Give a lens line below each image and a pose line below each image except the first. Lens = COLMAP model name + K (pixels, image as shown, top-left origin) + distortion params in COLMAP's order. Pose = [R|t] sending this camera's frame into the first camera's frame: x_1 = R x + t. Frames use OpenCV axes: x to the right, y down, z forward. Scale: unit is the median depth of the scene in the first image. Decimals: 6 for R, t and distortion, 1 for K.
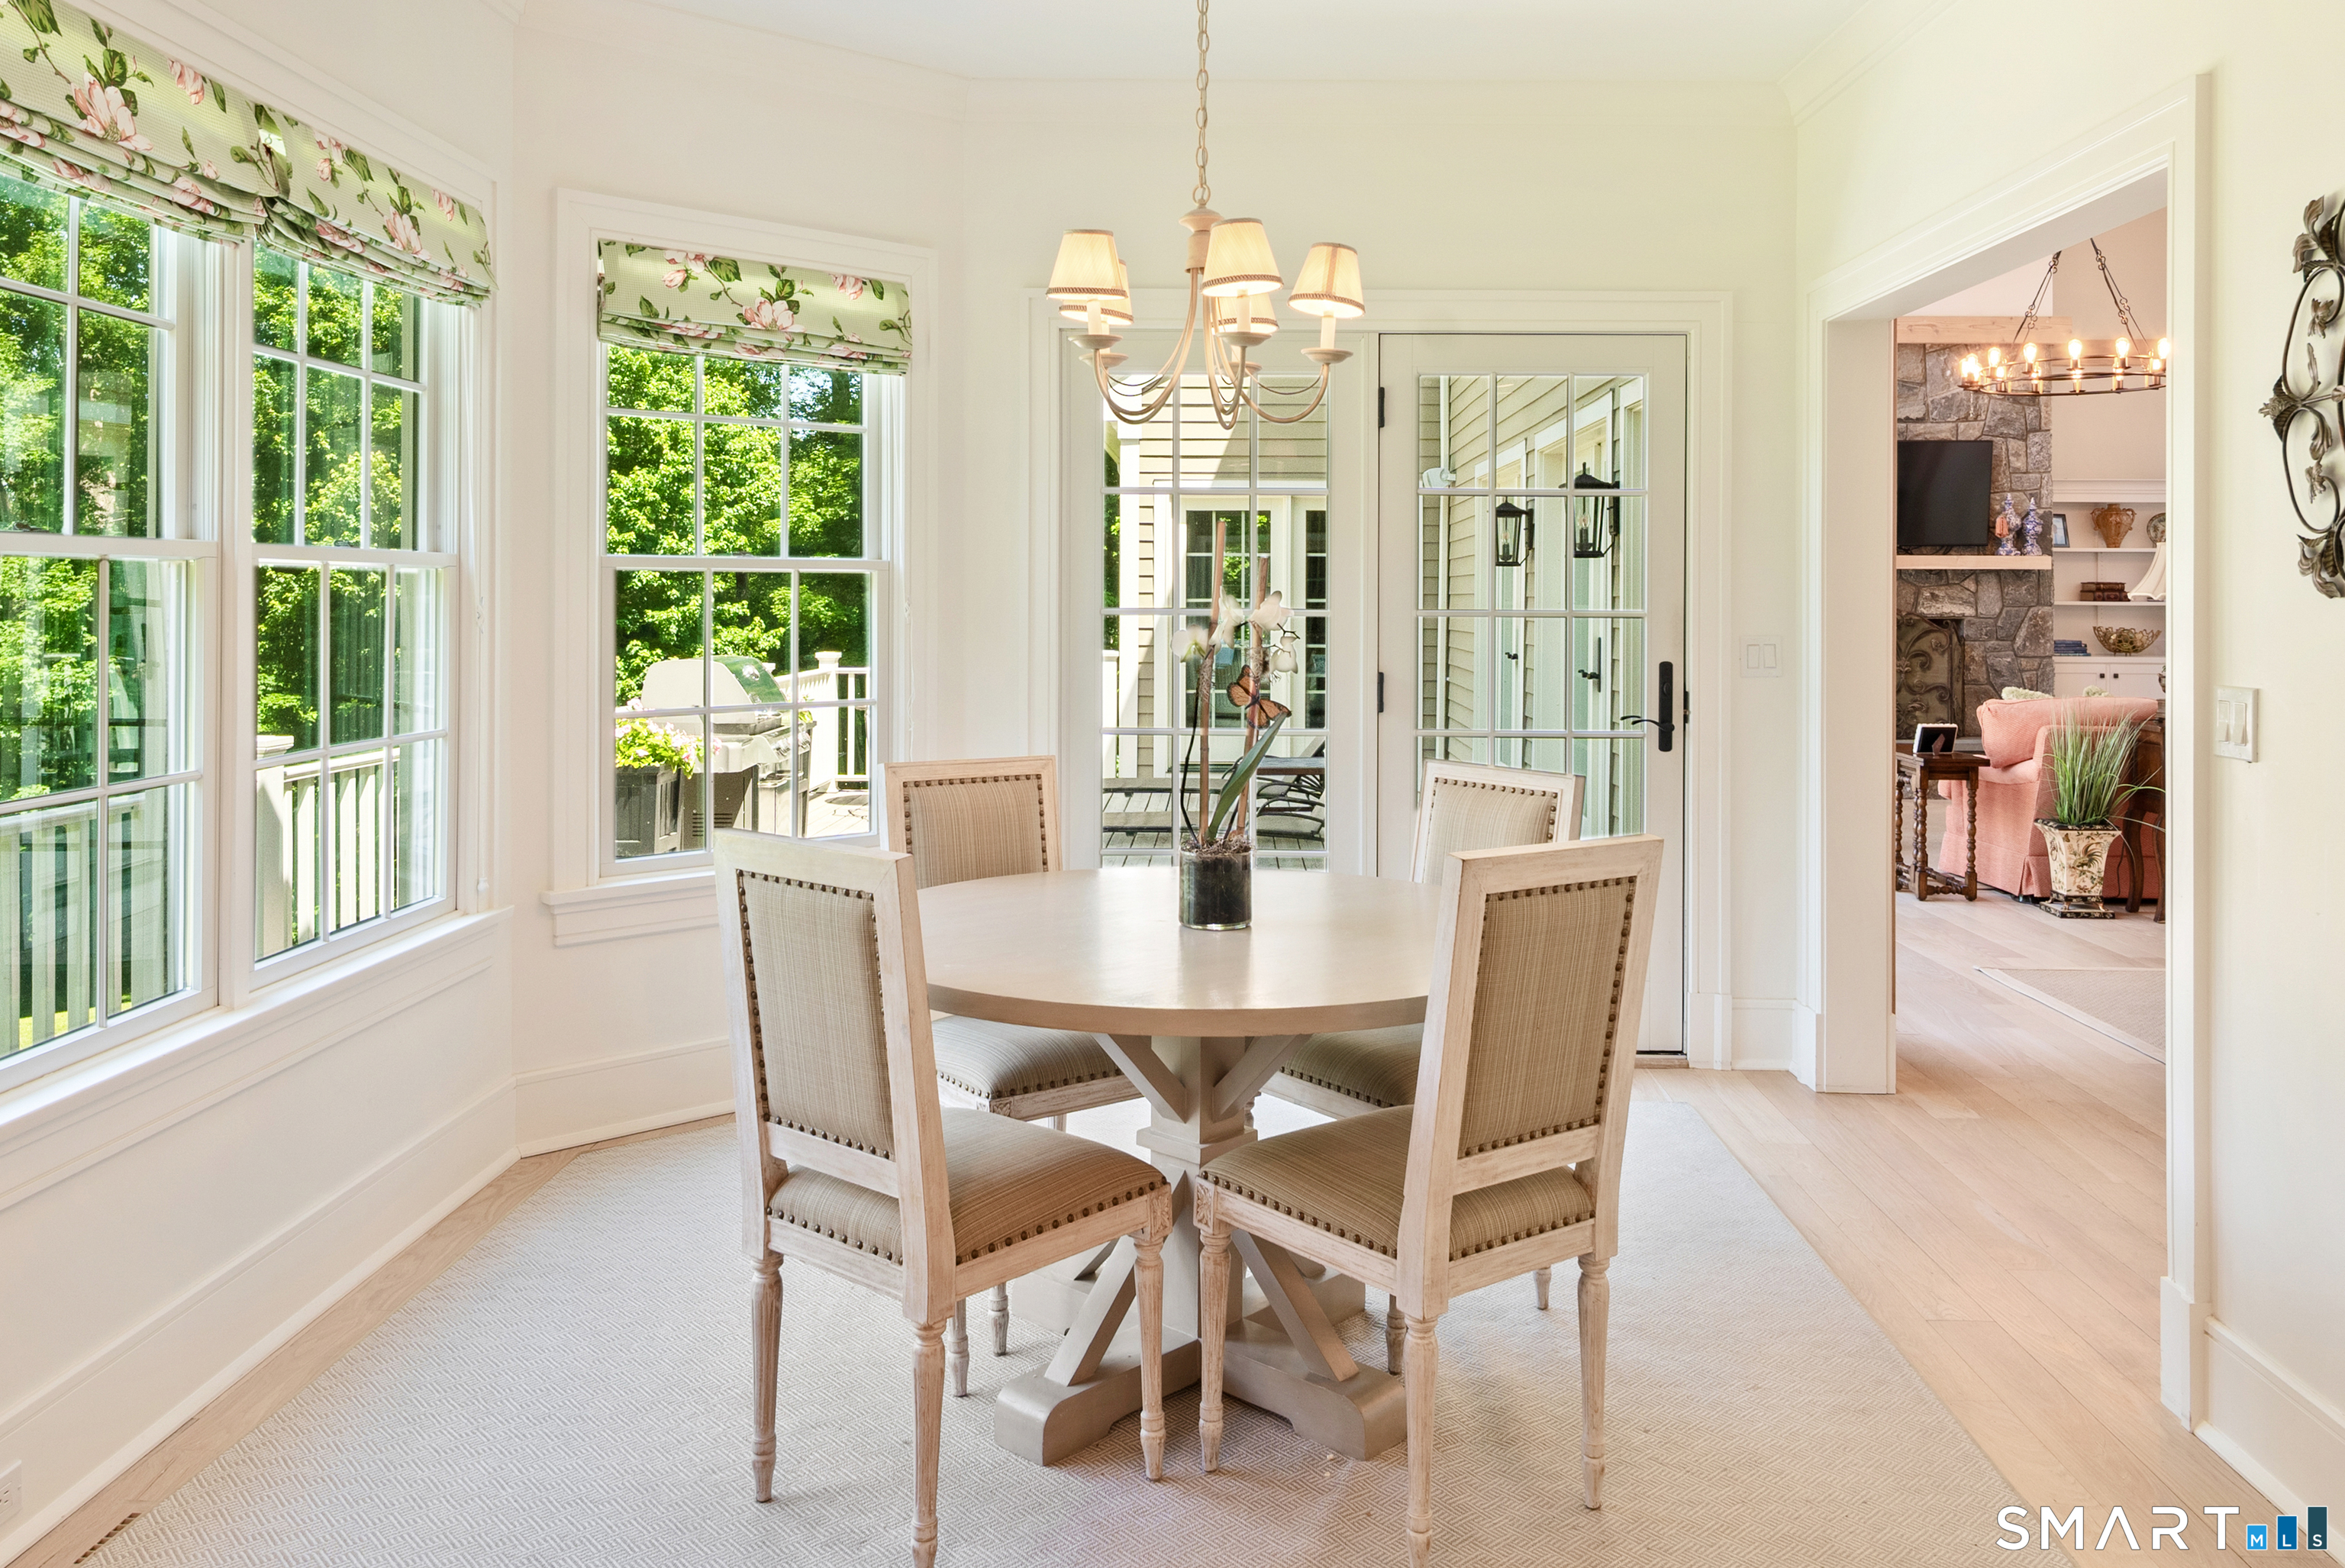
lens RADIAL K [[1779.4, 0, 1173.8], [0, 1779.4, 585.5], [0, 0, 1]] dist [-0.009120, -0.002957]
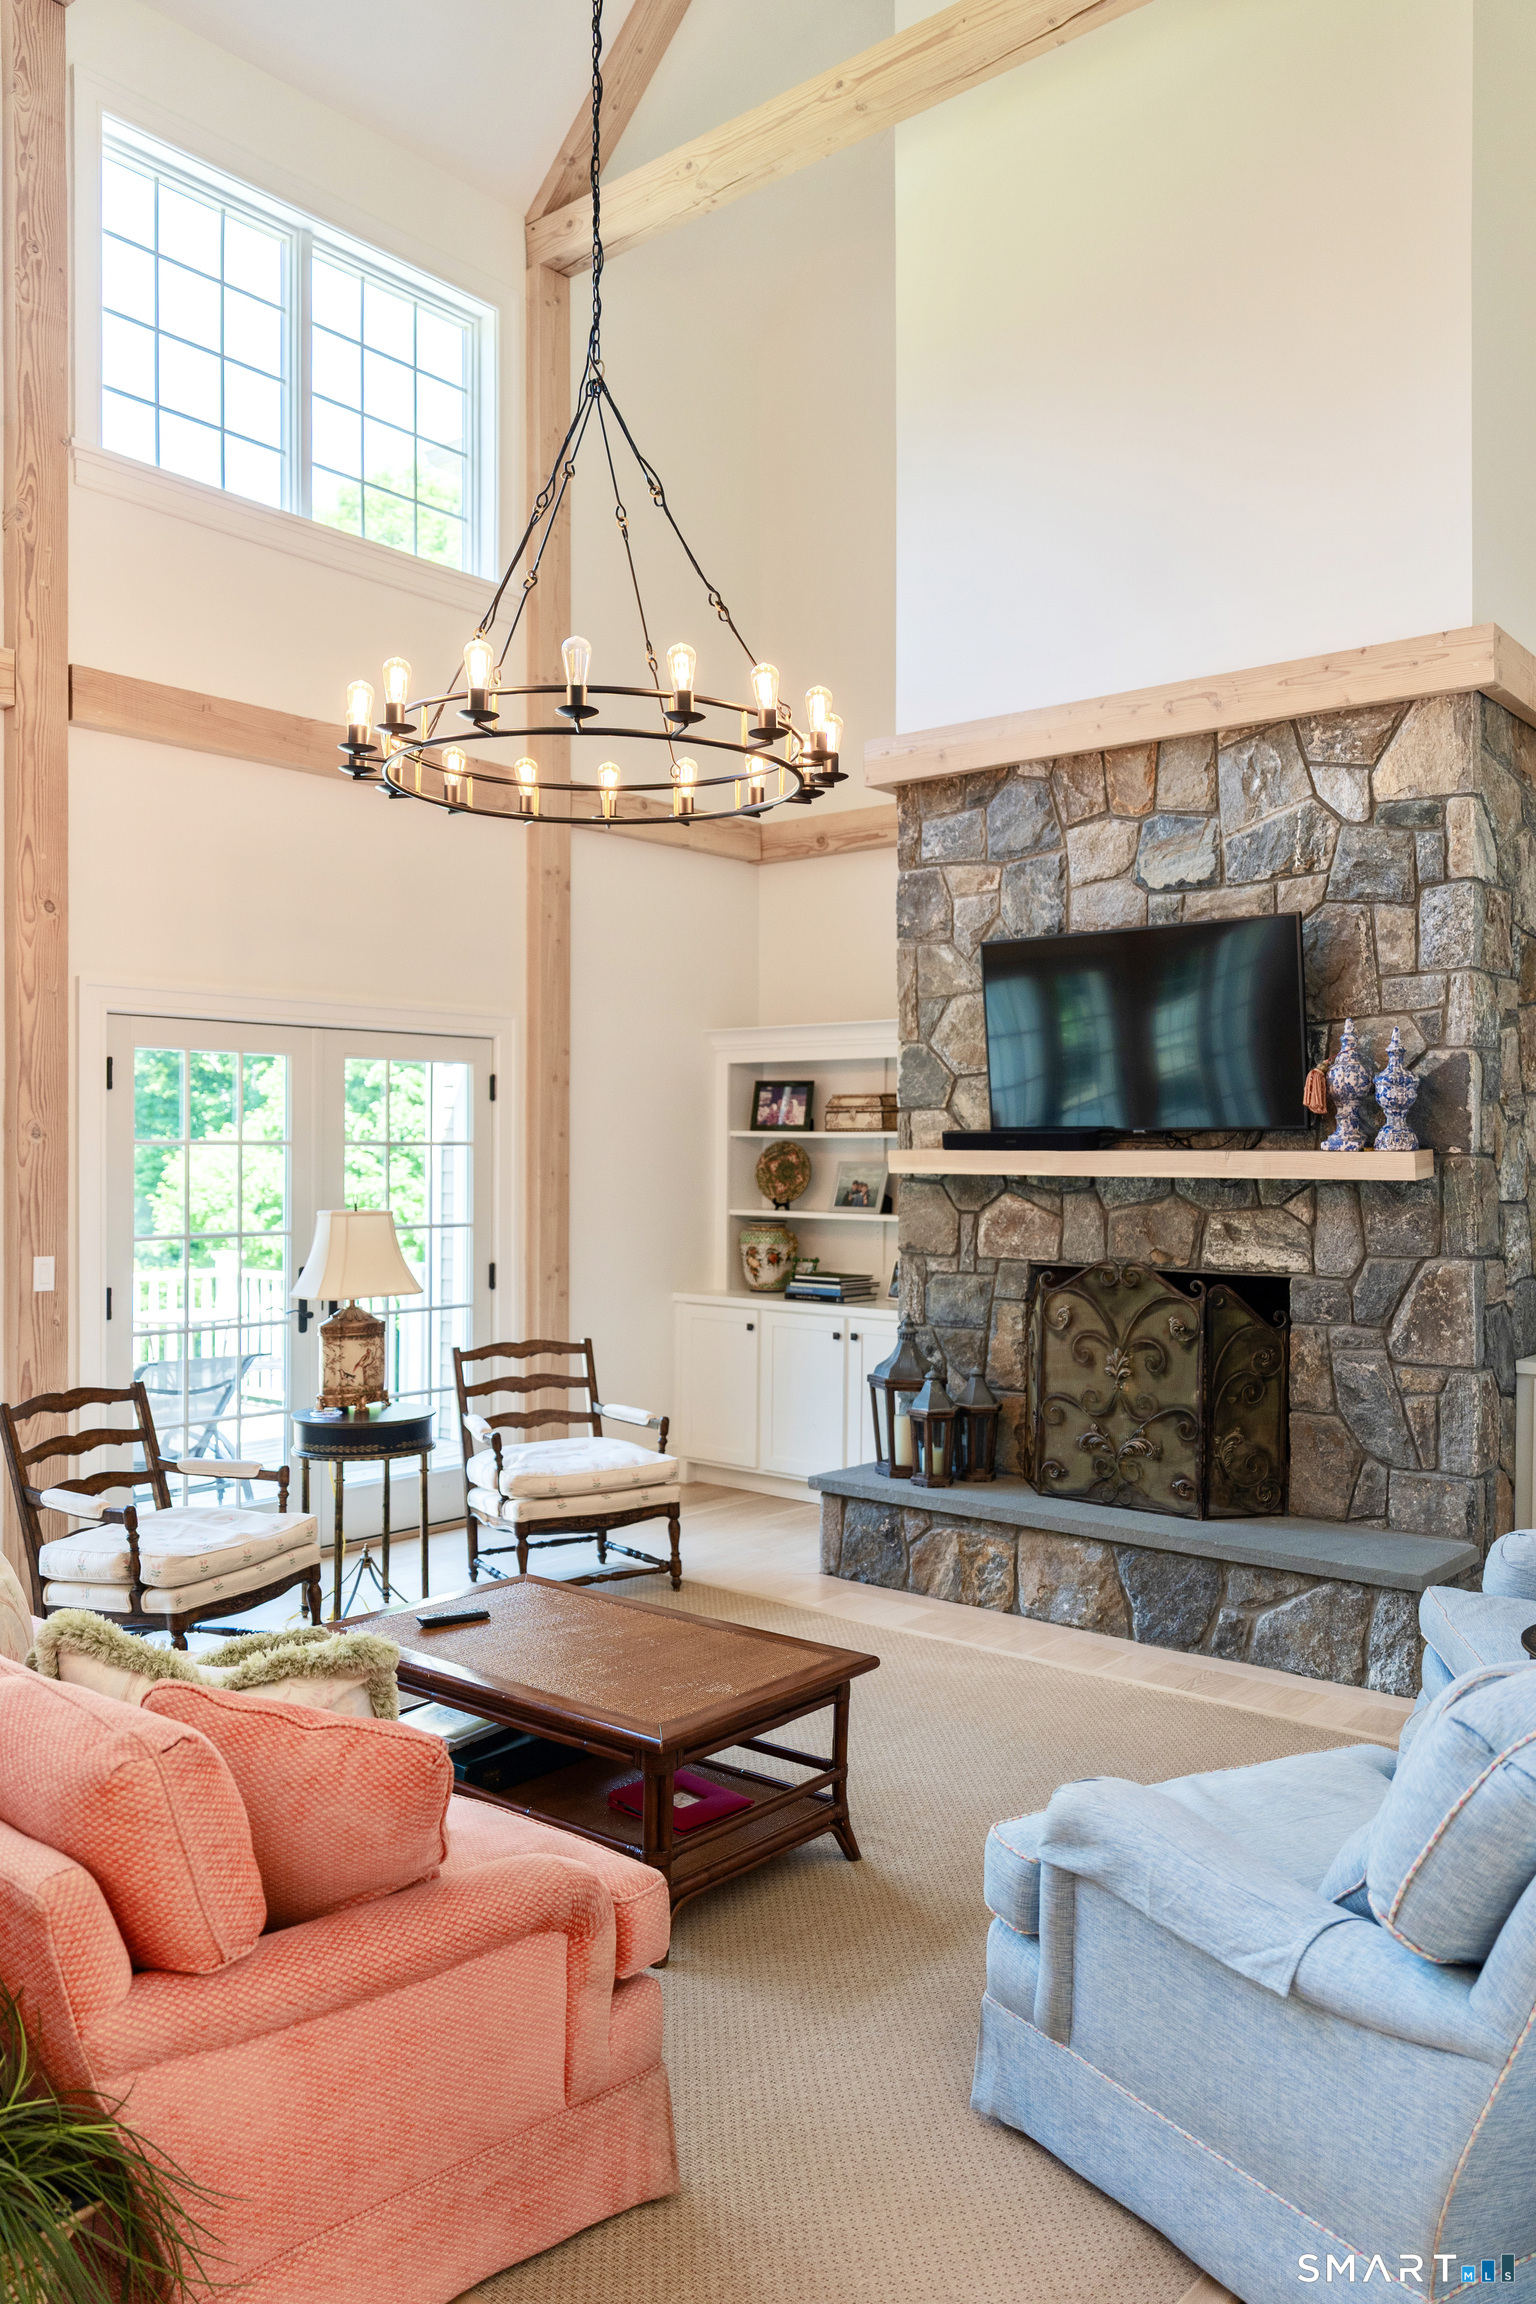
lens RADIAL K [[1692.8, 0, 763.7], [0, 1692.8, 1165.2], [0, 0, 1]] dist [-0.034419, 0.056929]
pose [[0.783797, 0.003122, -0.621010, 0.623028], [0.001147, 0.999978, 0.006475, -0.015820], [0.621017, -0.005787, 0.783776, 0.542198]]
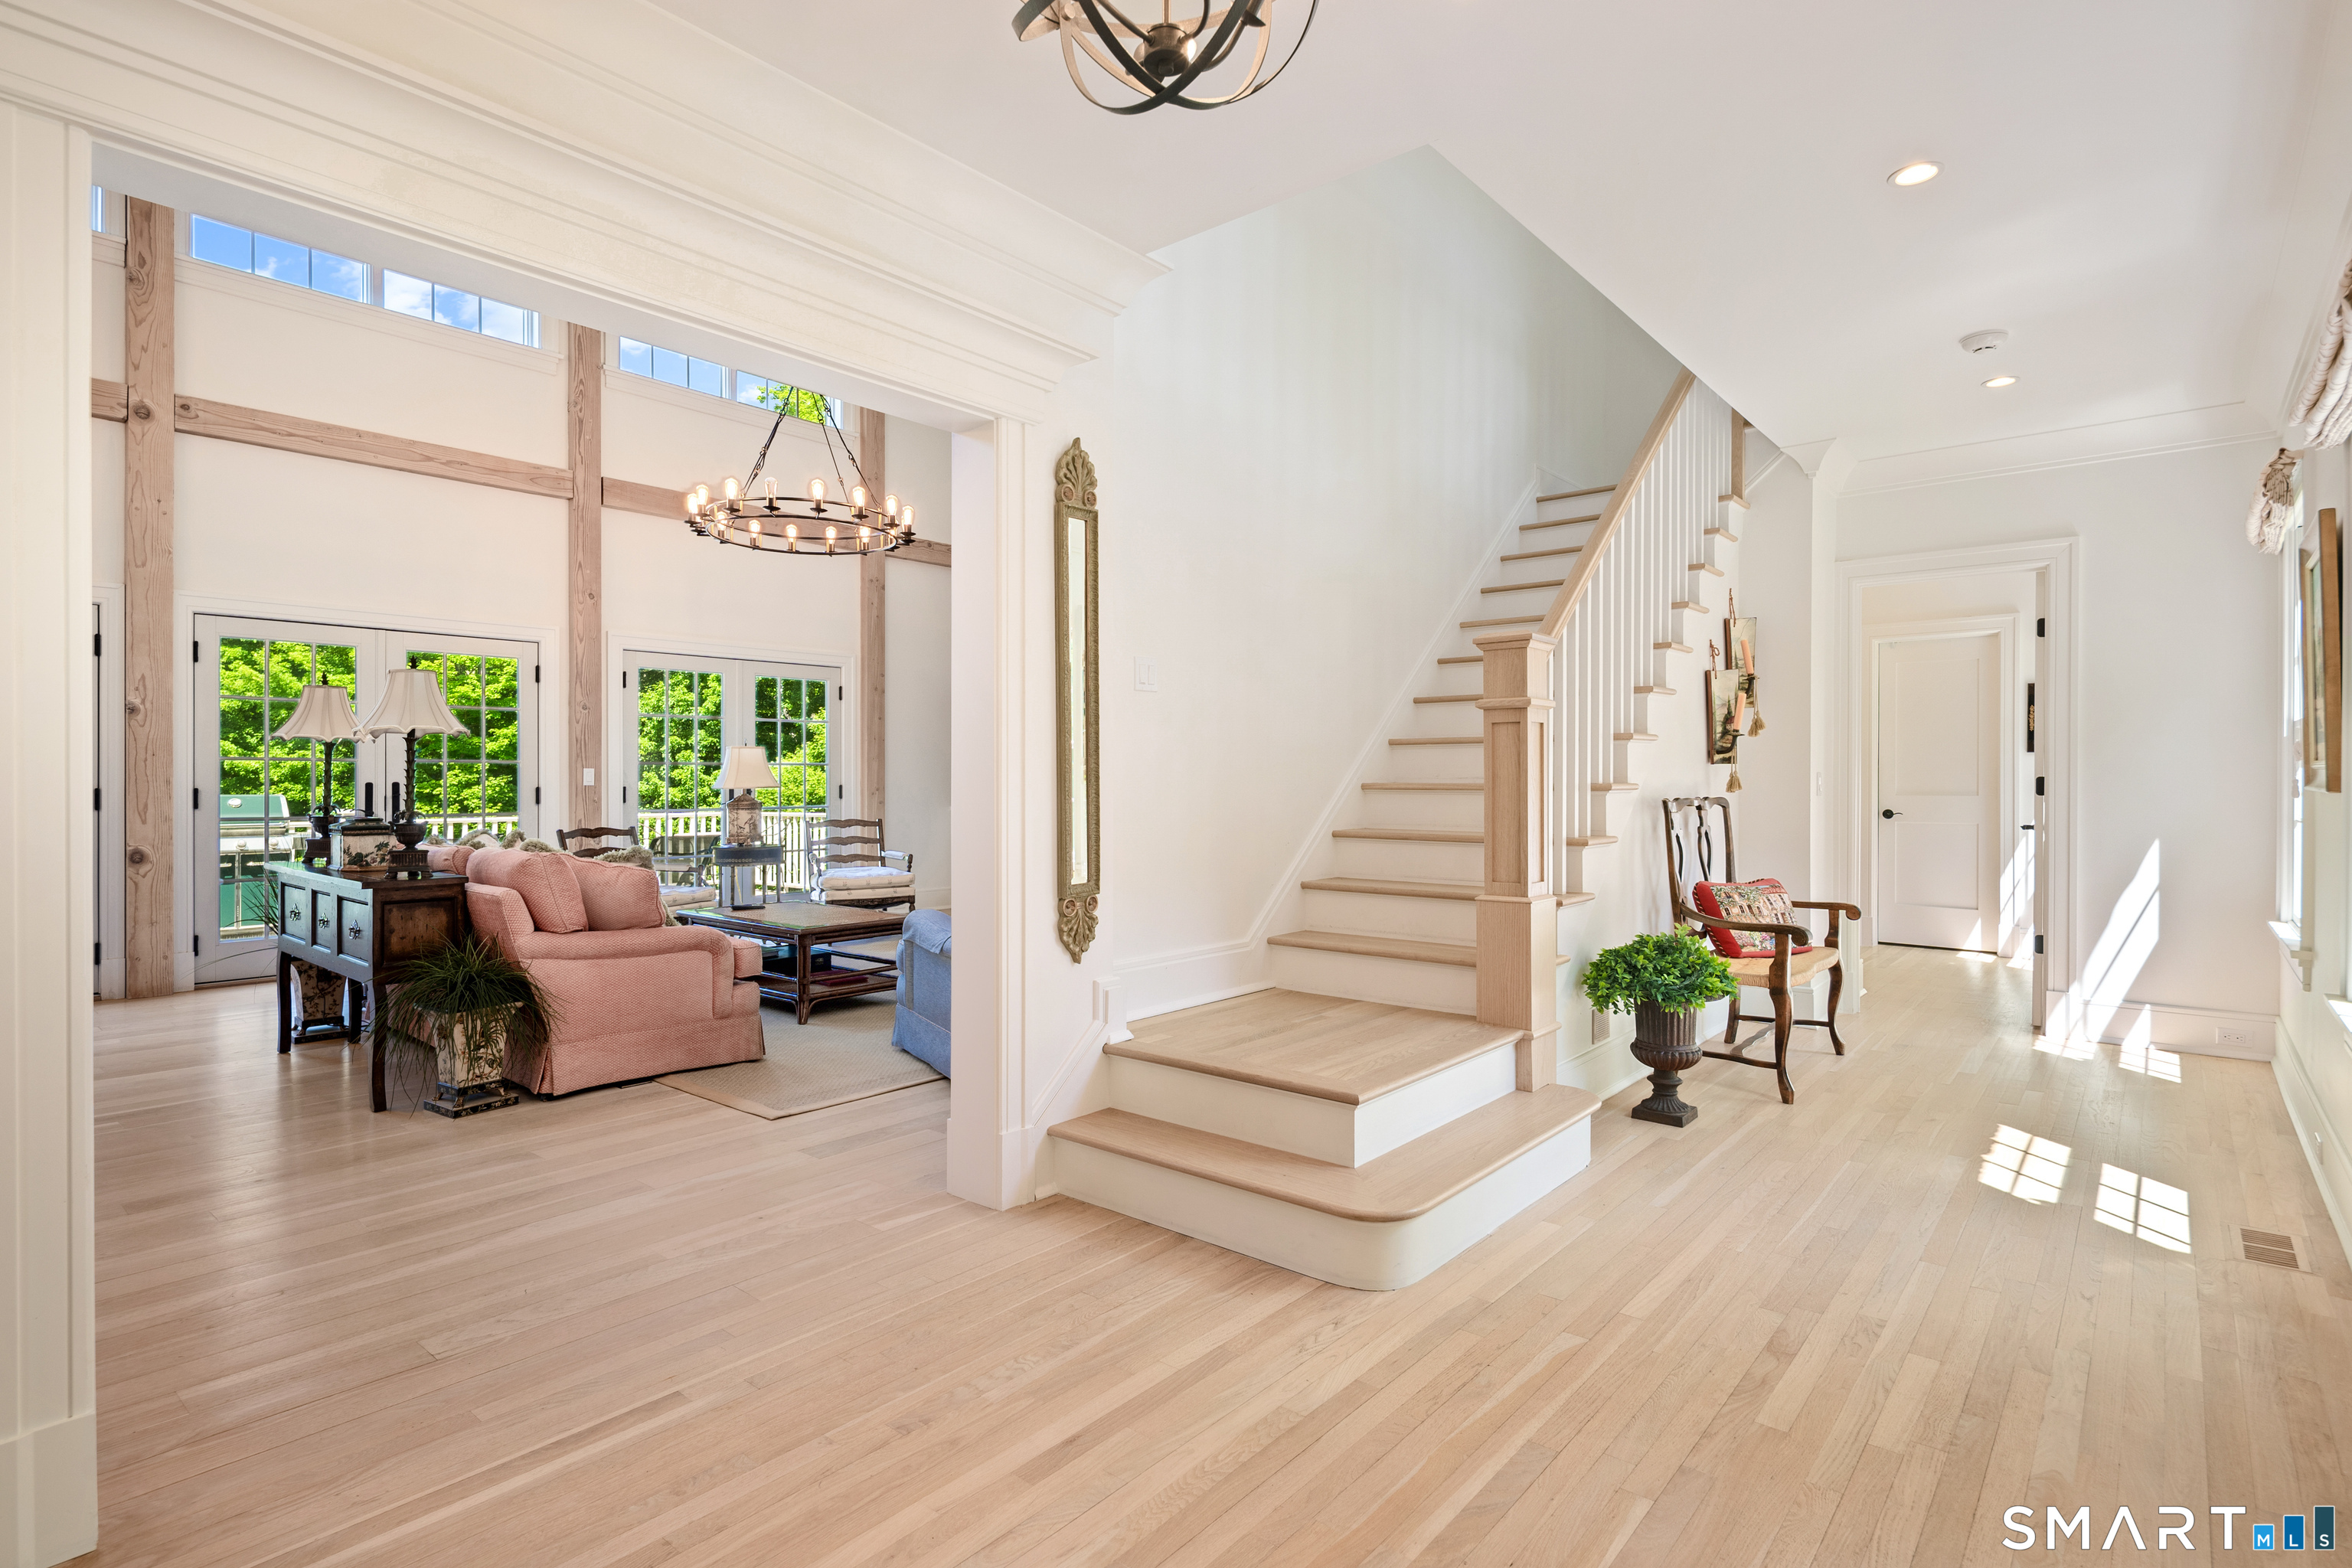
lens RADIAL K [[1154.1, 0, 1179.2], [0, 1154.1, 778.8], [0, 0, 1]] dist [0.001939, -0.000055]
pose [[0.784834, -0.004843, -0.619687, 0.838856], [0.004638, 0.999987, -0.001941, 0.020844], [0.619689, -0.001350, 0.784846, 0.480664]]
